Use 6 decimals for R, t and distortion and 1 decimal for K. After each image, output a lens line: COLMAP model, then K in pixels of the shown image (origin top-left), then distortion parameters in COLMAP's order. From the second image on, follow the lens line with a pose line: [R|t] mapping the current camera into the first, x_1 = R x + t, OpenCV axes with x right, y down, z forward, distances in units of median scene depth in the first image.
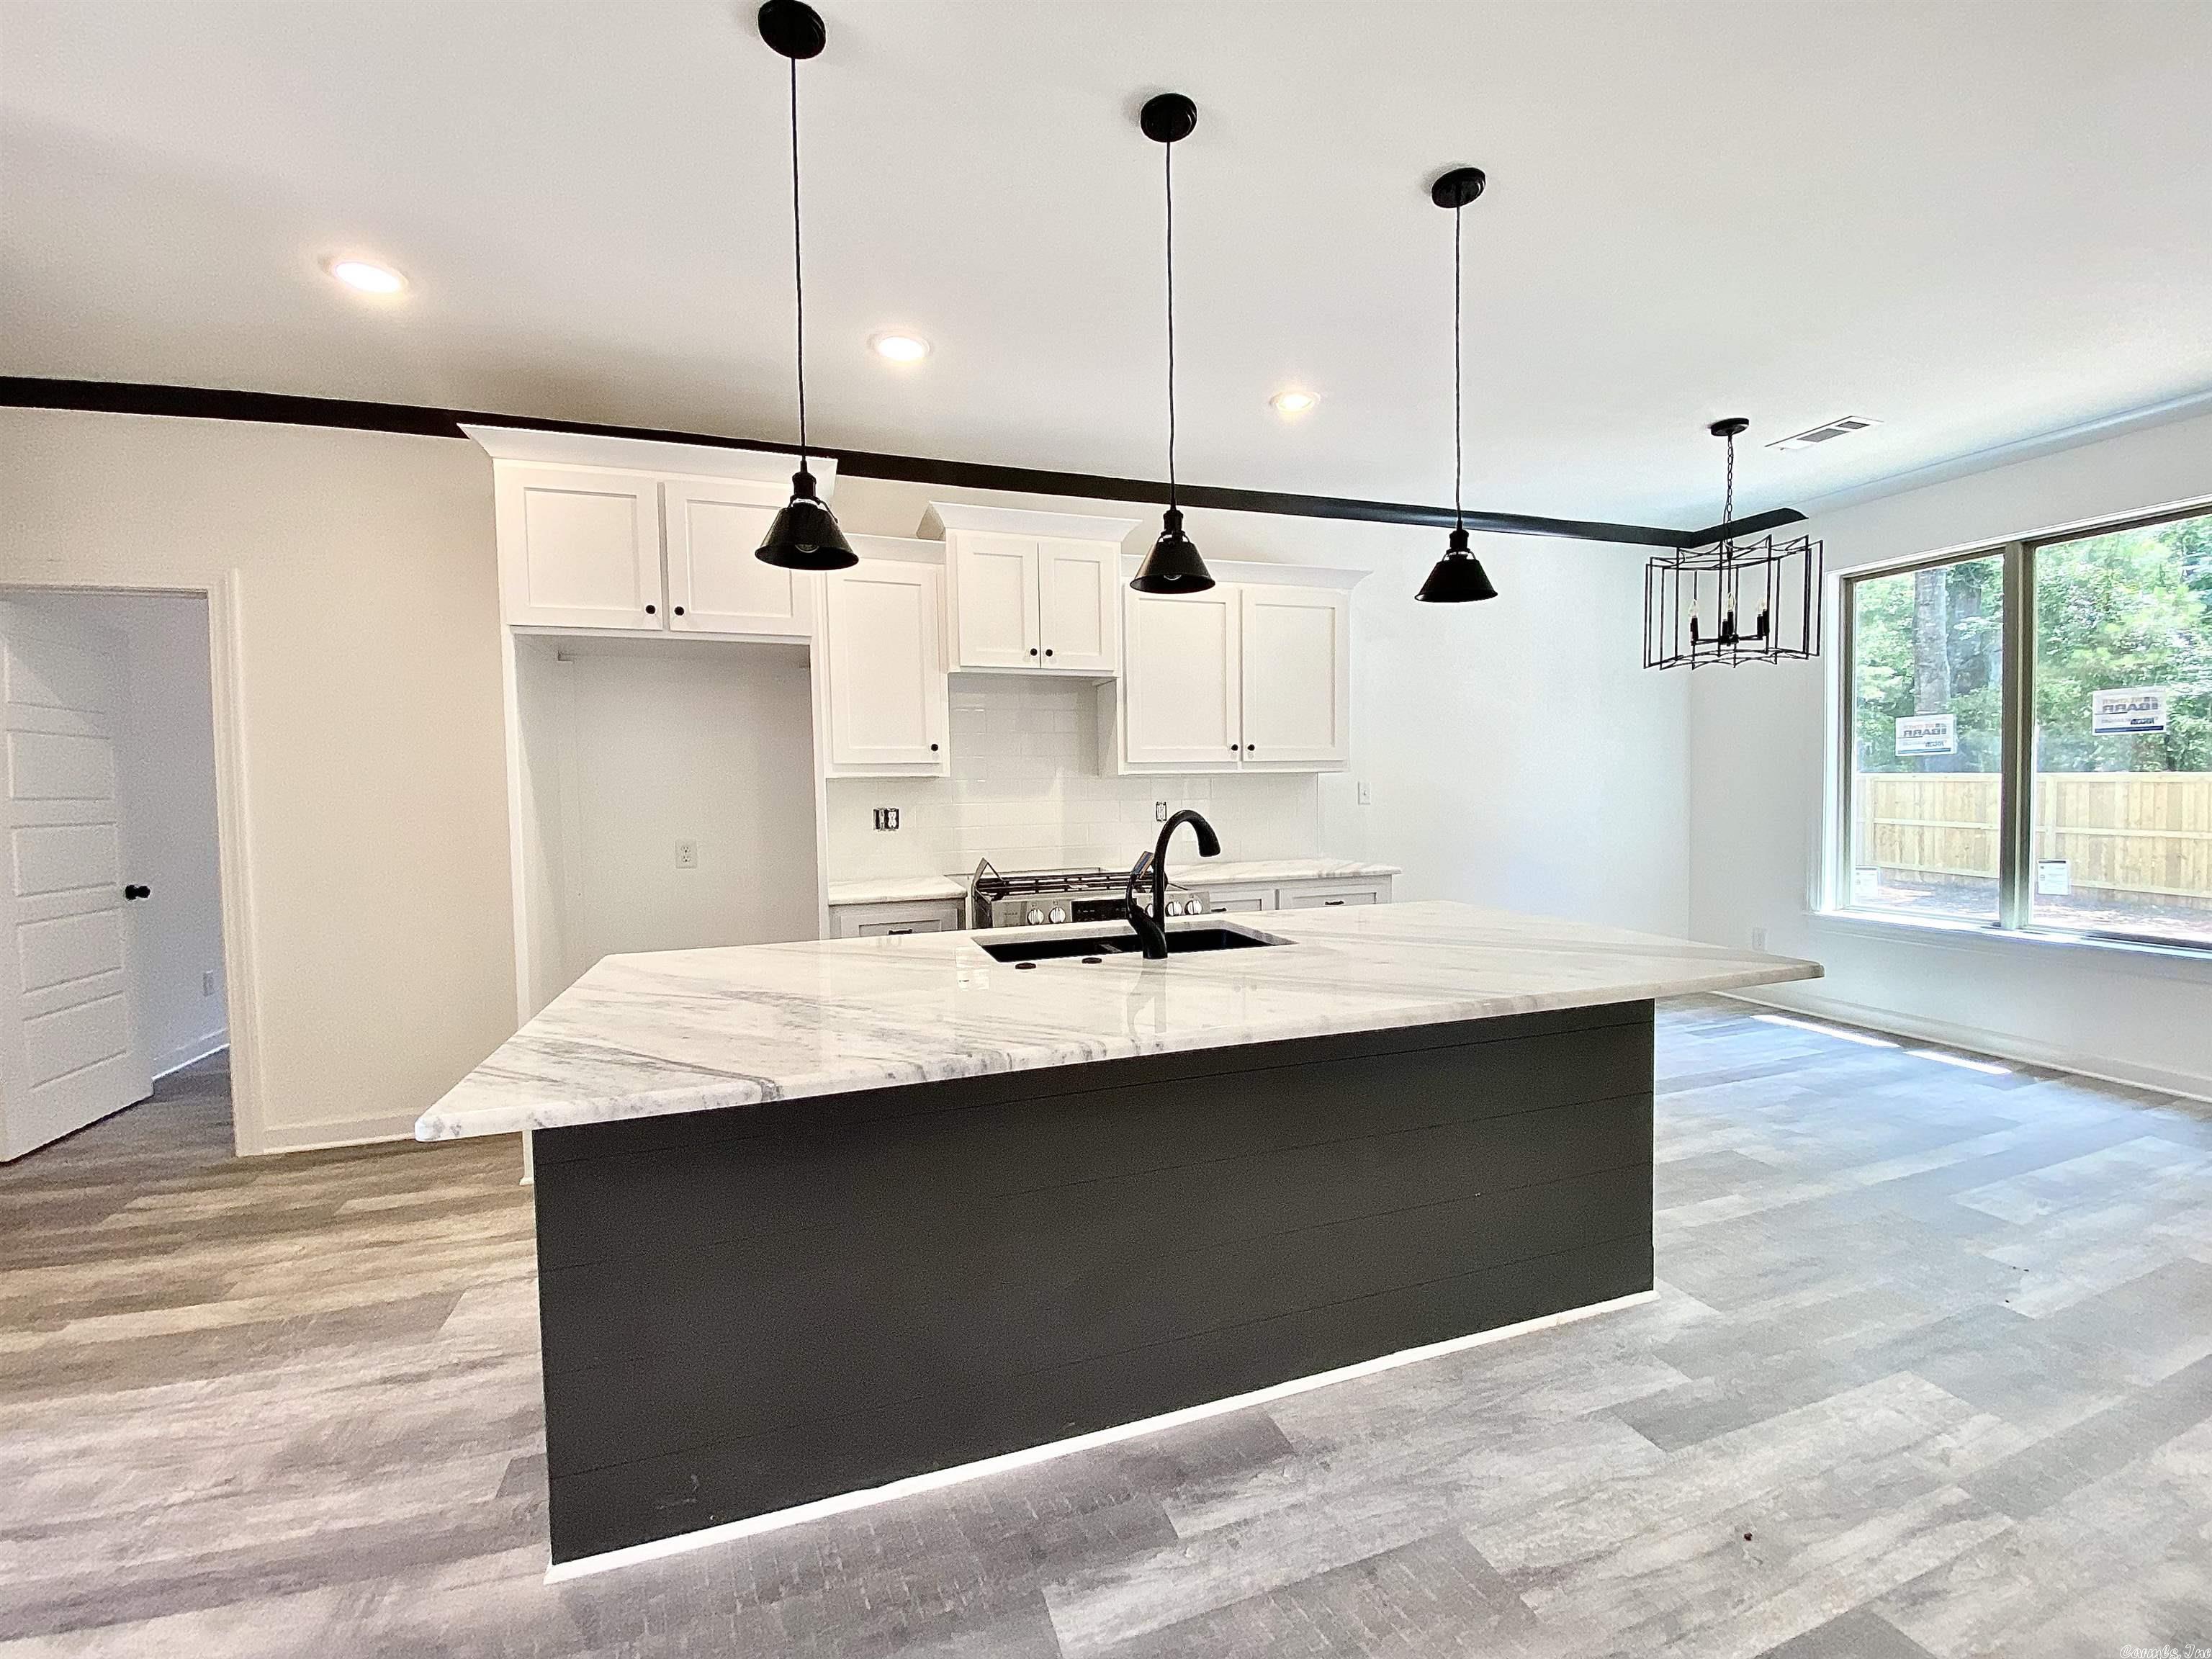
lens RADIAL K [[890.8, 0, 1101.5], [0, 890.8, 821.4], [0, 0, 1]] dist [0.014179, -0.017400]
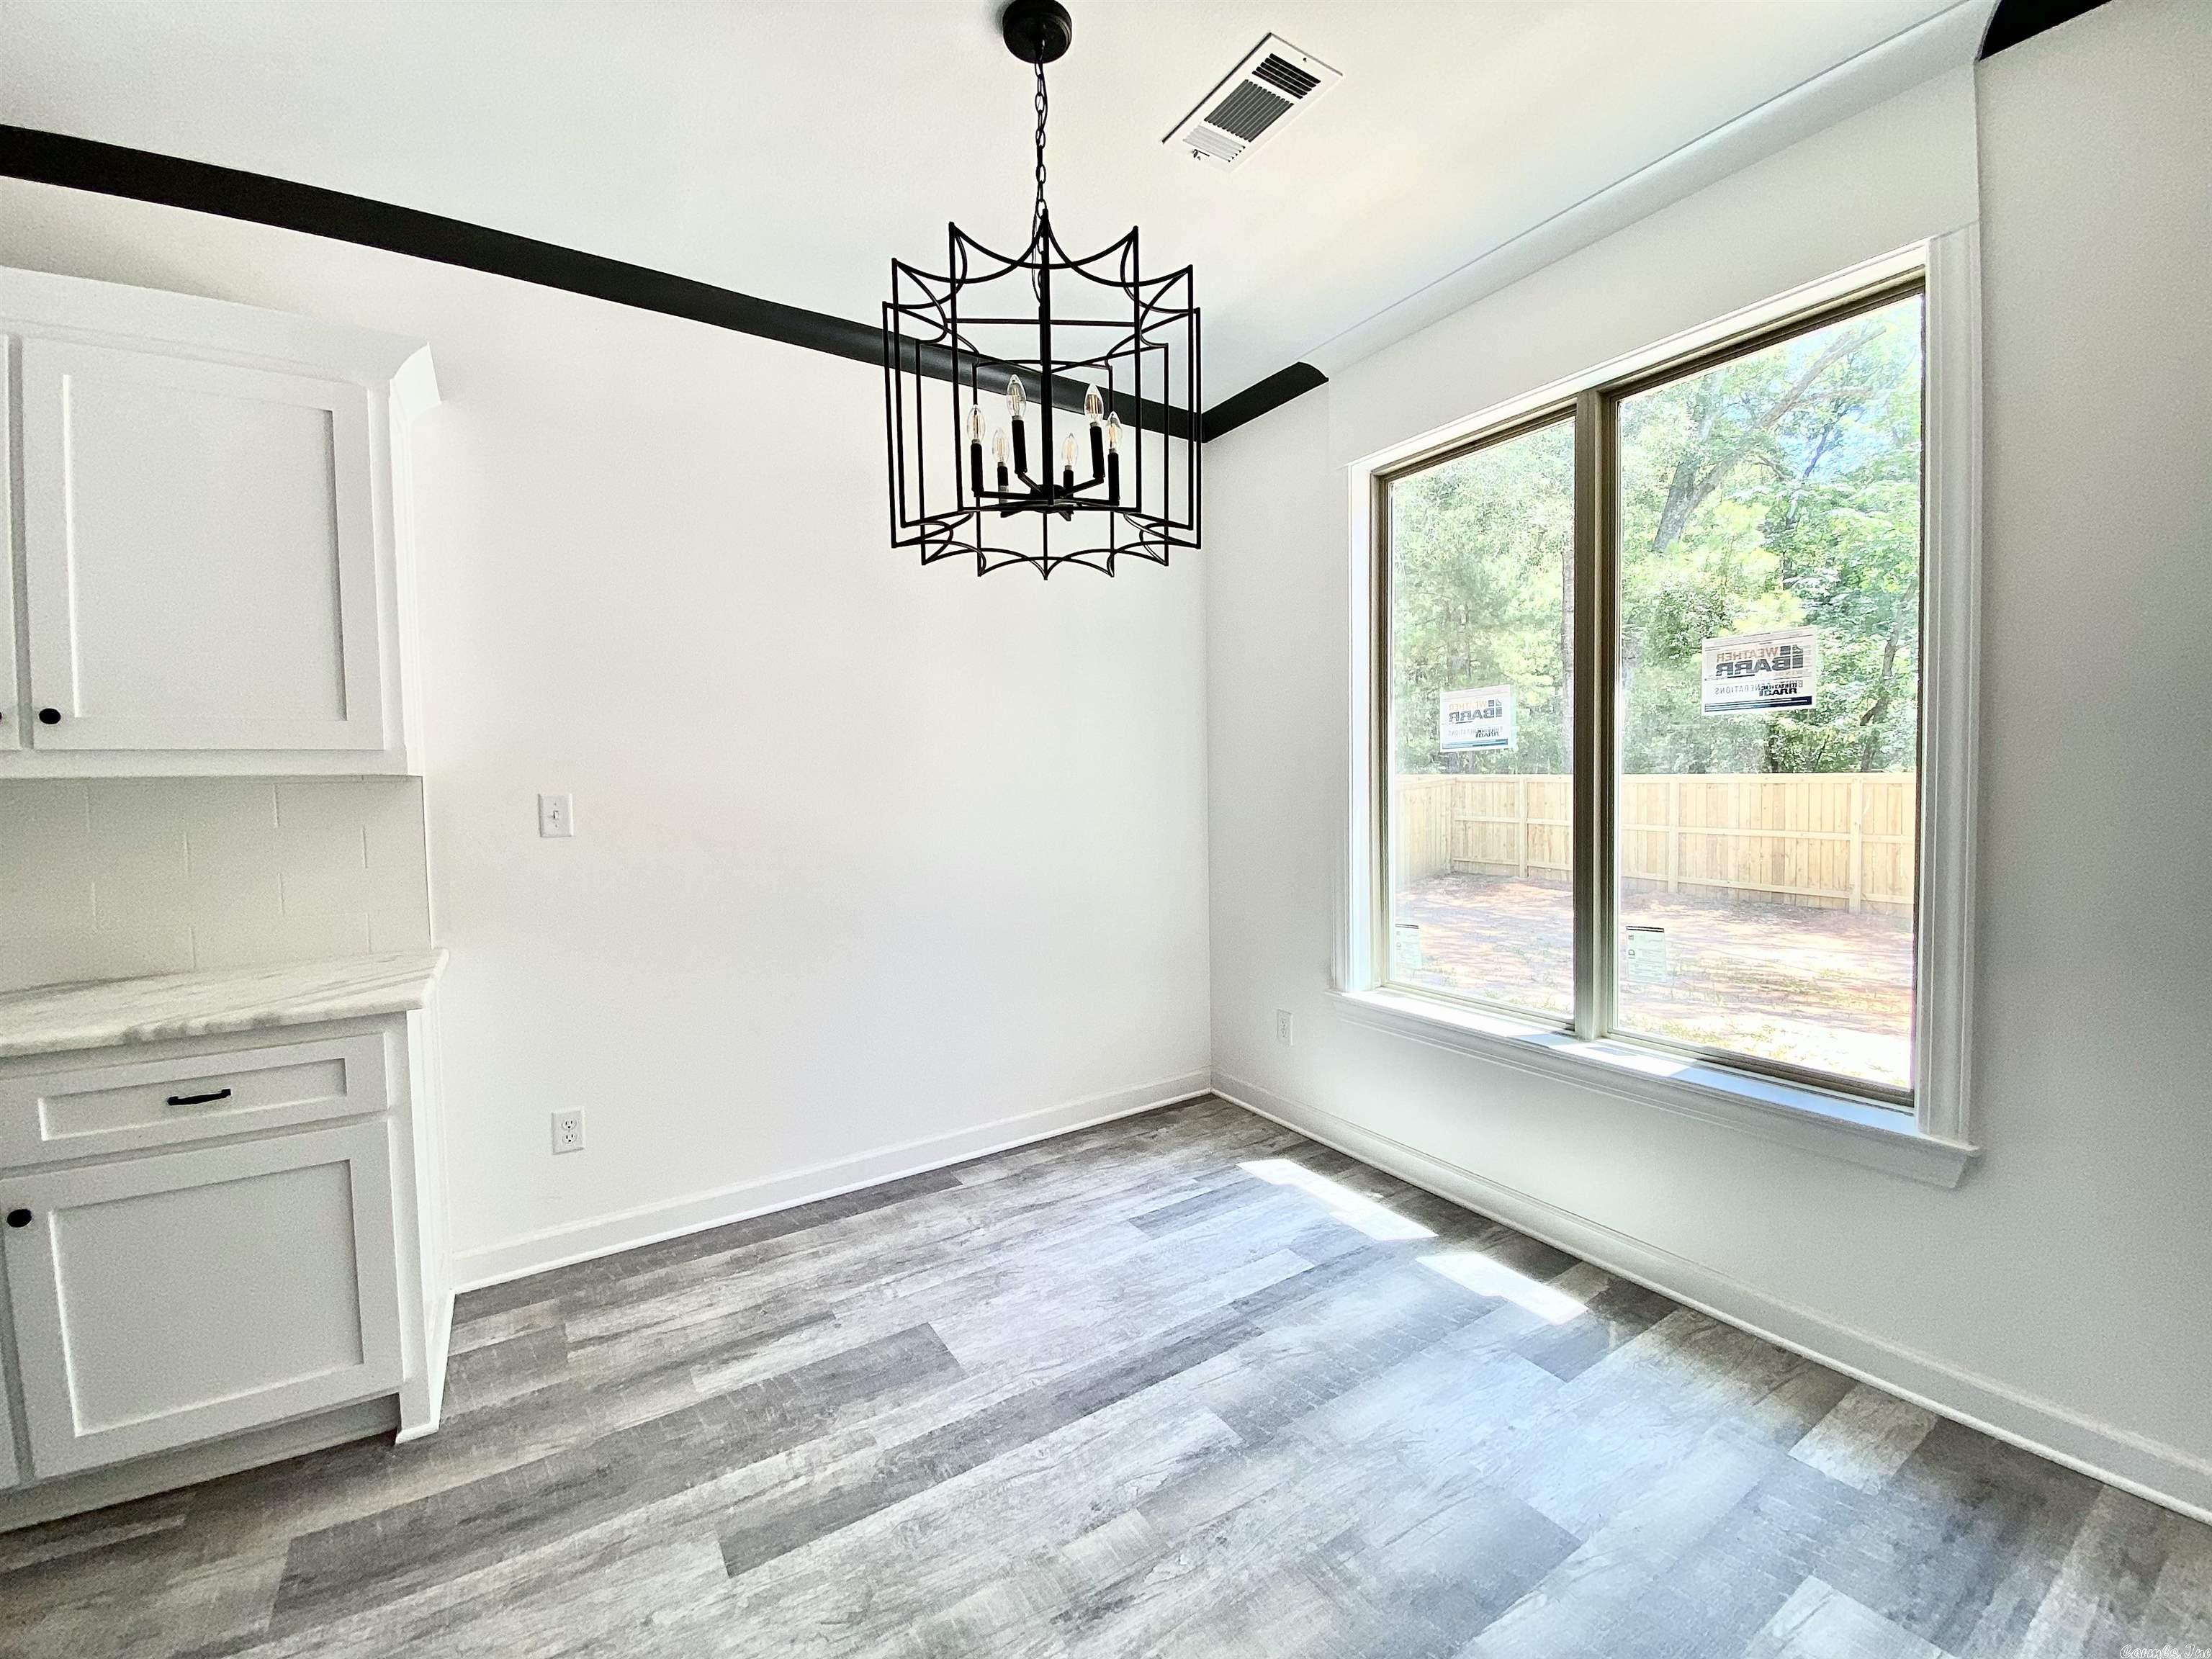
lens RADIAL K [[900.3, 0, 1098.6], [0, 900.3, 822.0], [0, 0, 1]] dist [0.014052, -0.016701]
pose [[0.969344, -0.011289, 0.245447, 0.637535], [0.011141, 0.999936, 0.001991, -0.035563], [-0.245454, 0.000804, 0.969408, 0.560605]]
